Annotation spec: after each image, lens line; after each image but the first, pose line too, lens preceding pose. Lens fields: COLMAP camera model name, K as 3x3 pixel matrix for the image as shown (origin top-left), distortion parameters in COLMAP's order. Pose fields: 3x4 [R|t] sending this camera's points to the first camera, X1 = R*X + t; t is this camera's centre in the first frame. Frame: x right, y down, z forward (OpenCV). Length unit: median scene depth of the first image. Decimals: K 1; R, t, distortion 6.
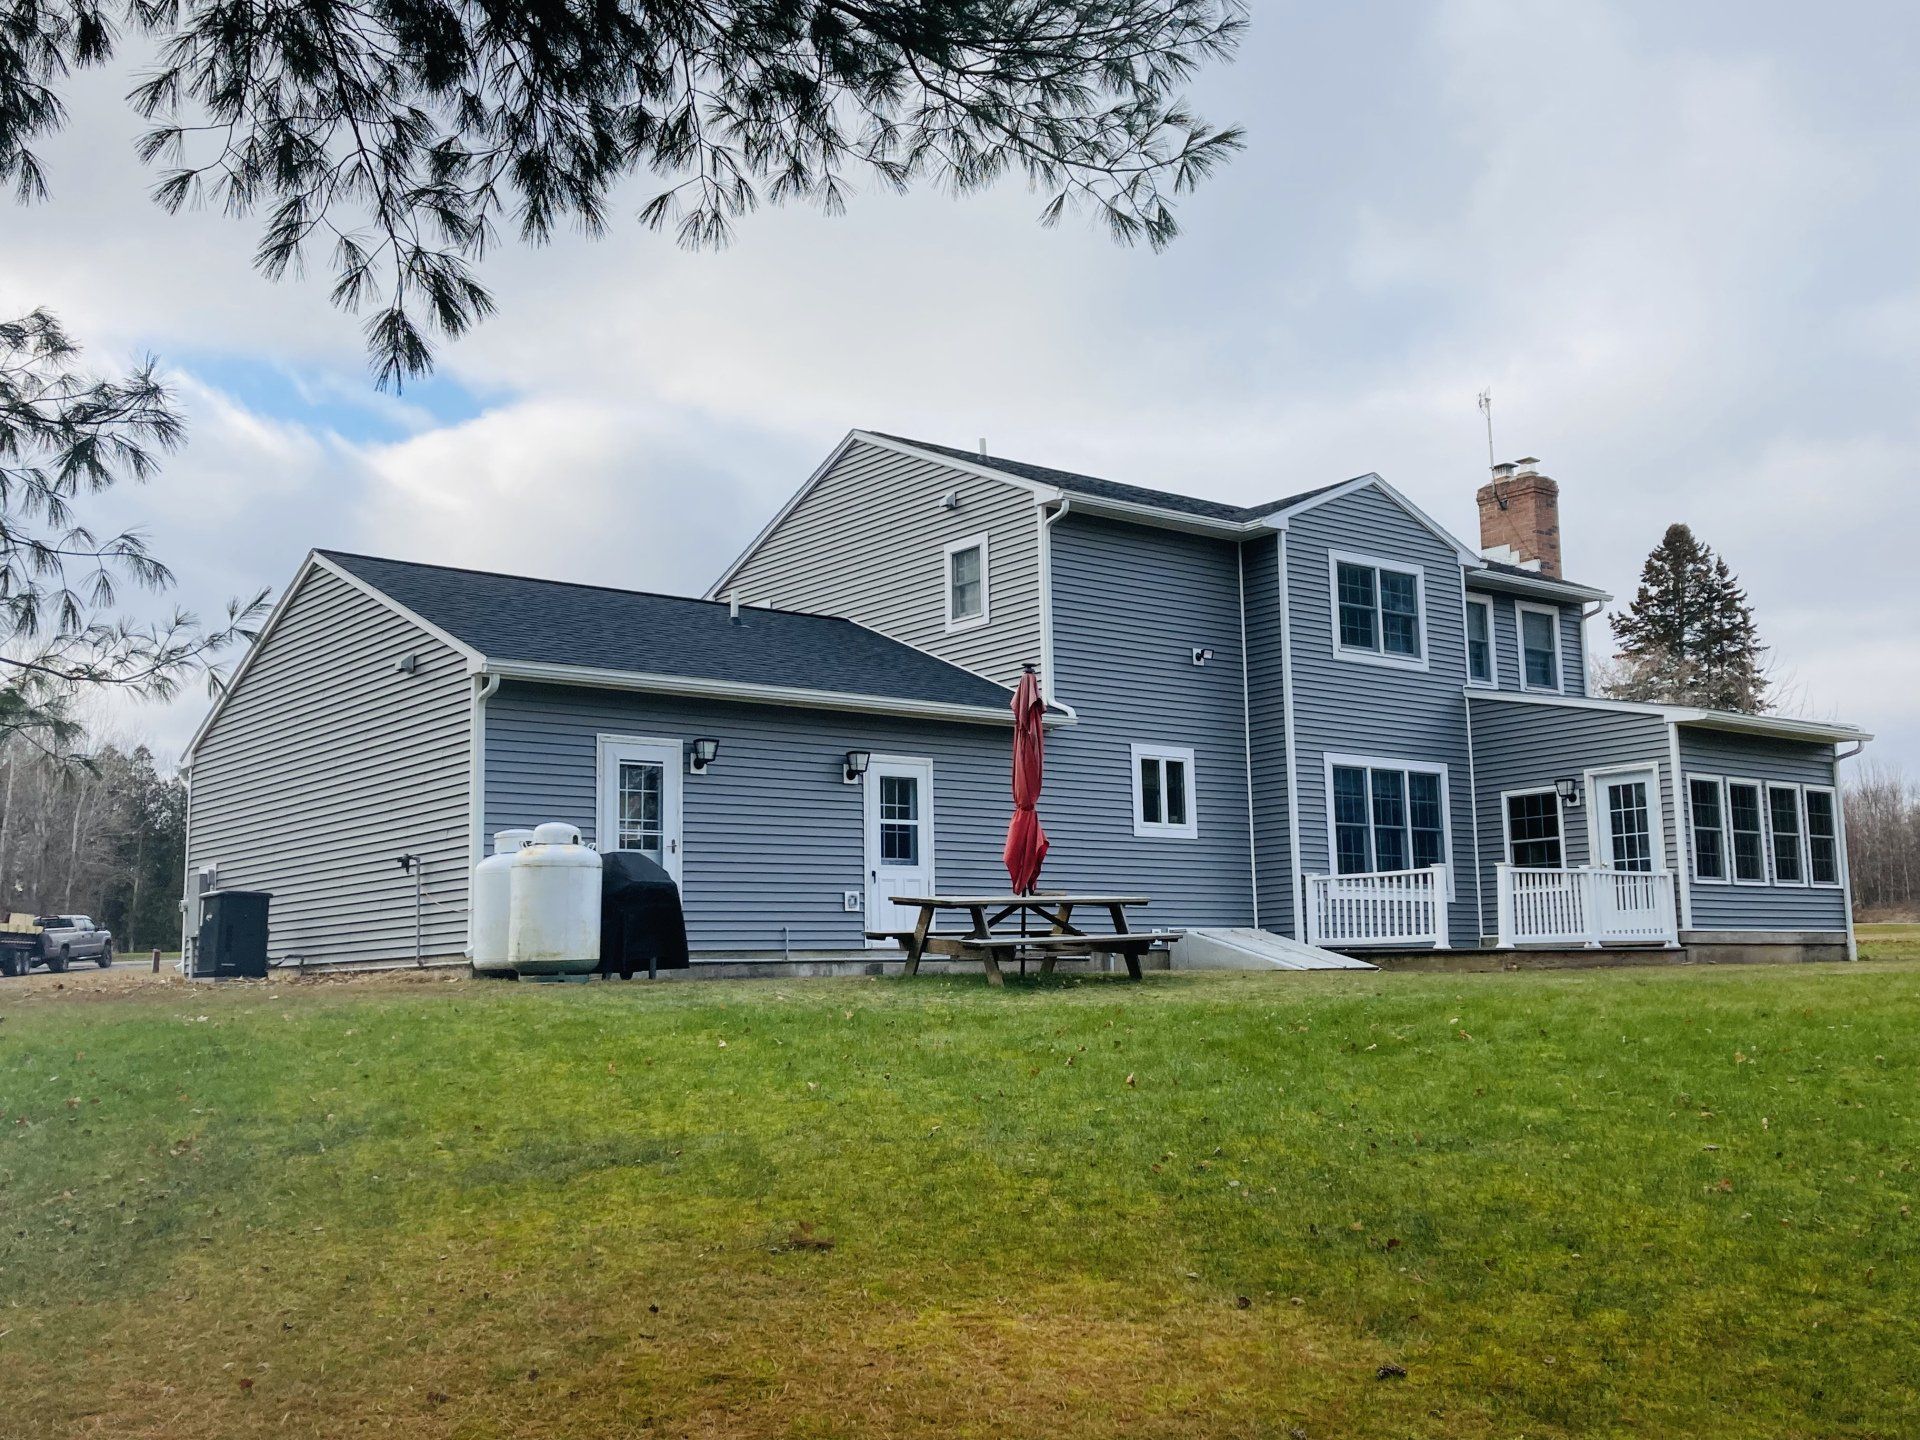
lens RADIAL K [[1957.5, 0, 965.0], [0, 1957.5, 746.9], [0, 0, 1]] dist [0.061689, 0.000000]
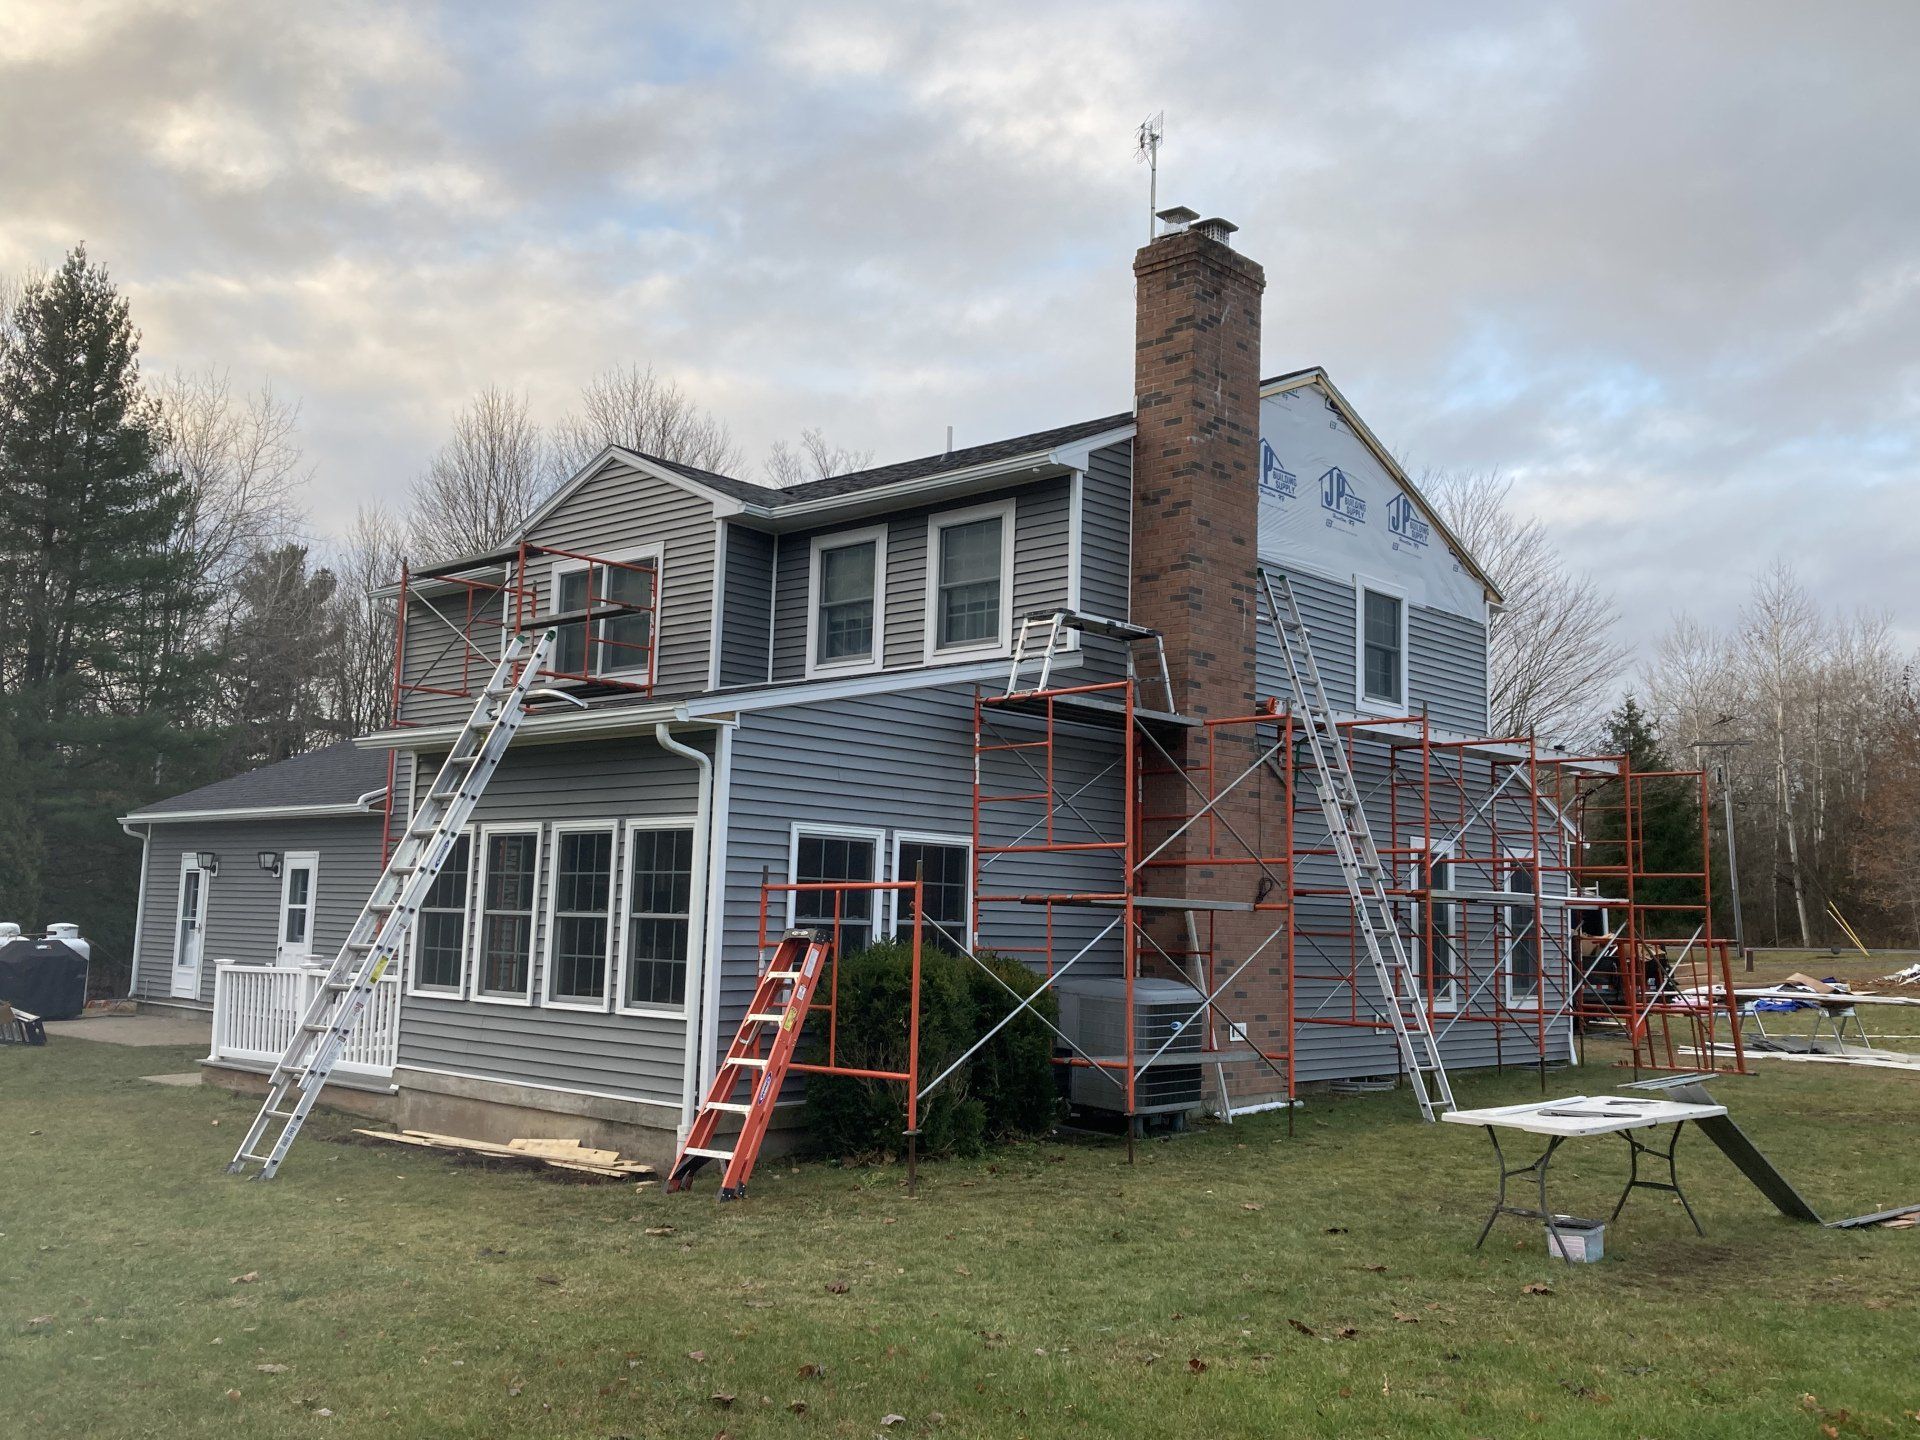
lens RADIAL K [[1760.7, 0, 950.4], [0, 1760.7, 698.3], [0, 0, 1]] dist [0.026726, 0.000000]
pose [[0.136897, -0.100577, -0.985466, 0.990174], [0.093242, 0.991724, -0.088263, 0.039856], [0.986187, -0.079804, 0.145142, 1.106595]]
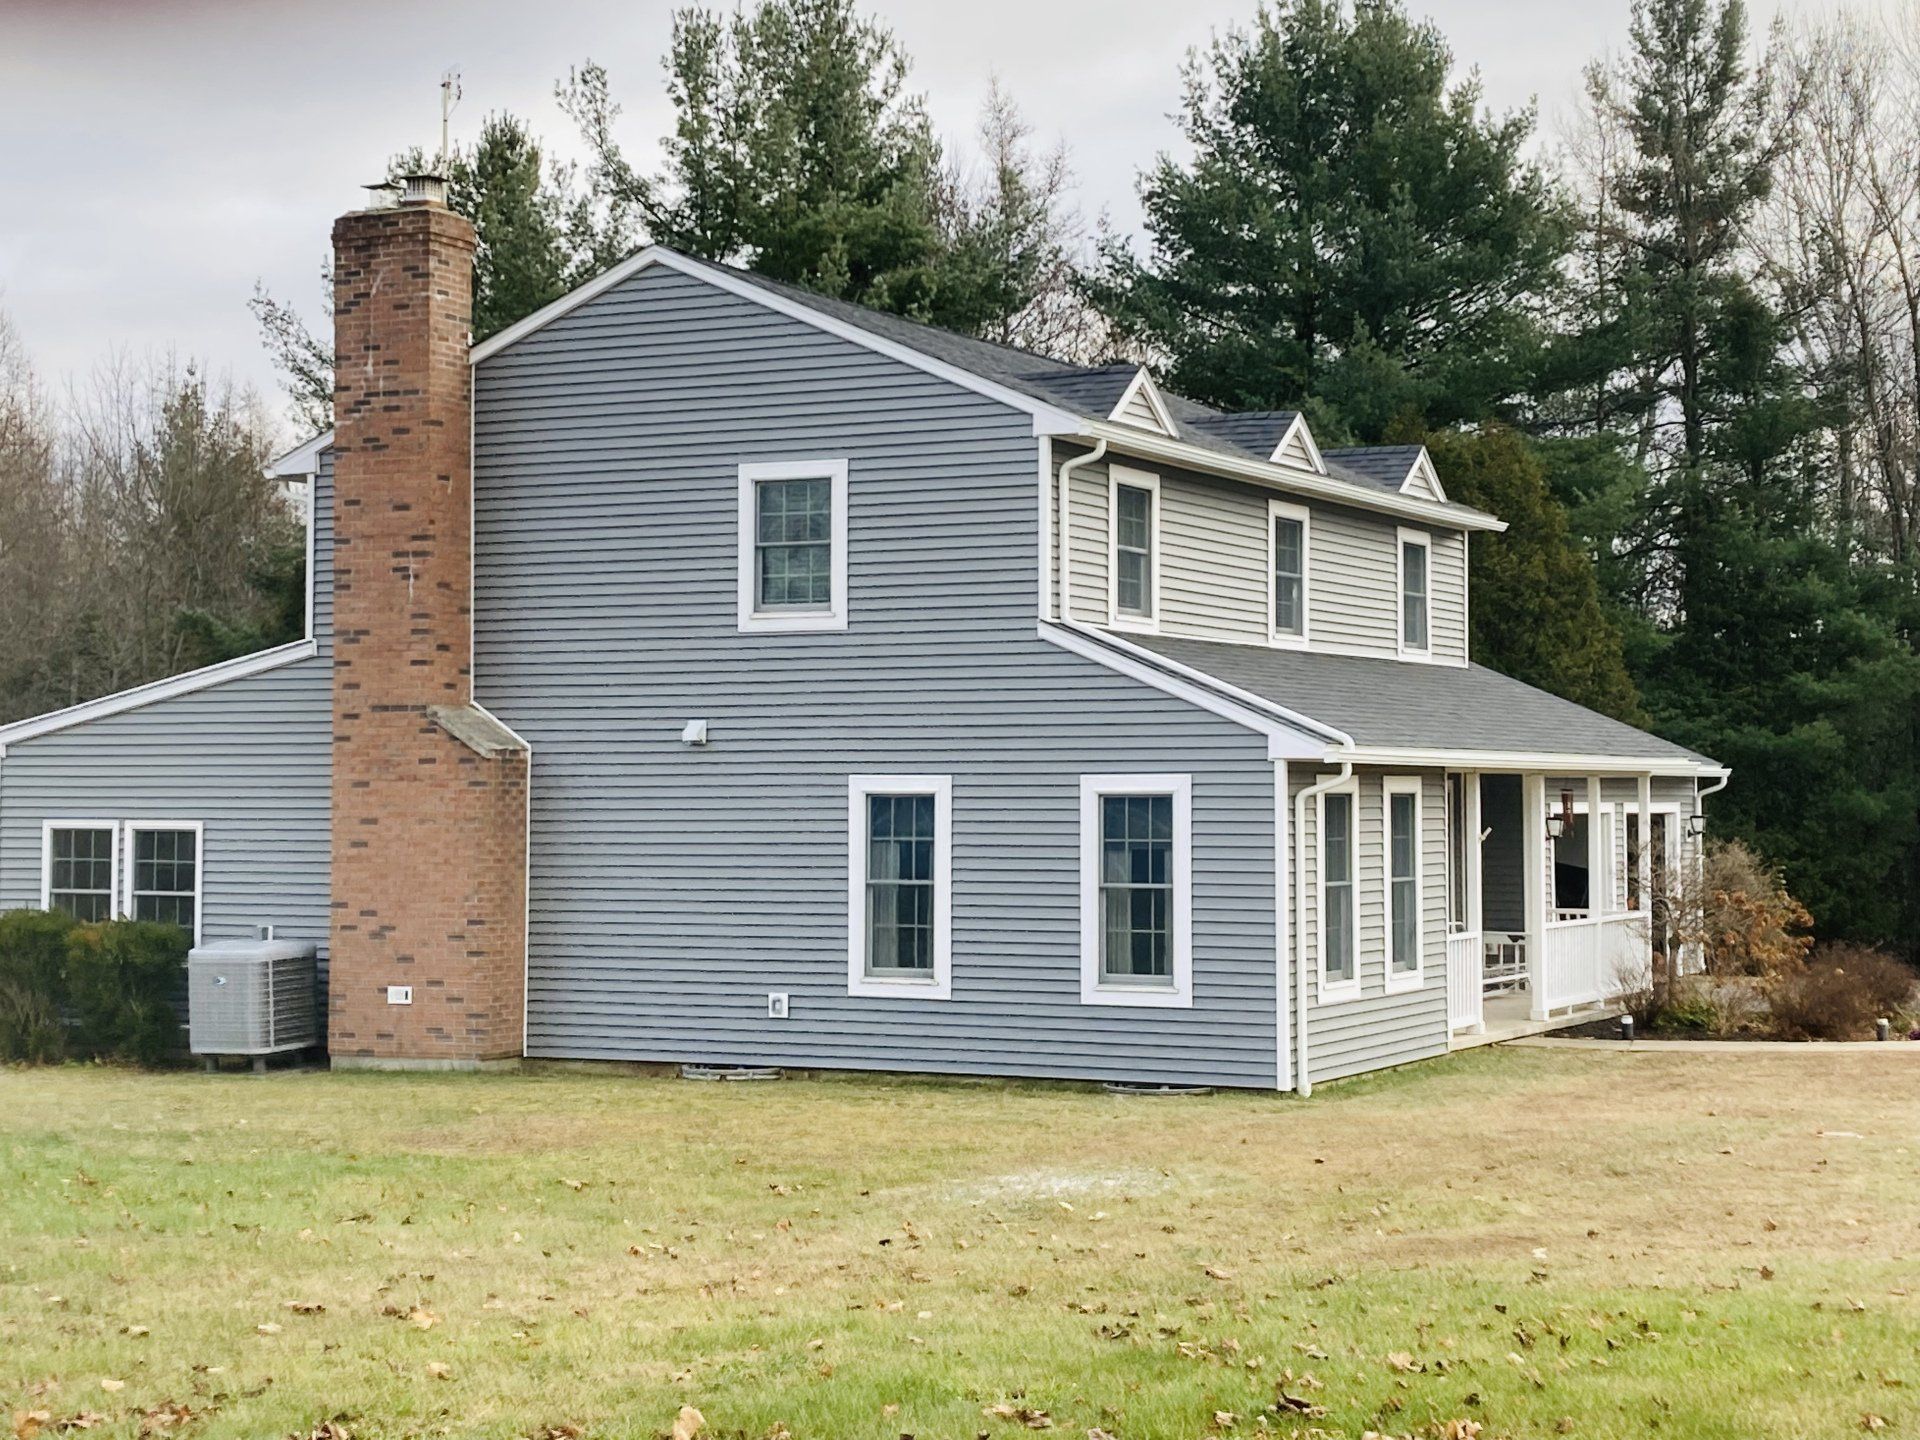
lens RADIAL K [[3249.4, 0, 979.6], [0, 3249.4, 681.2], [0, 0, 1]] dist [0.113076, 0.000000]
pose [[-0.910831, 0.004013, -0.412759, 0.672256], [0.070036, 0.986957, -0.144951, 0.185658], [0.406794, -0.160934, -0.899232, 2.459207]]
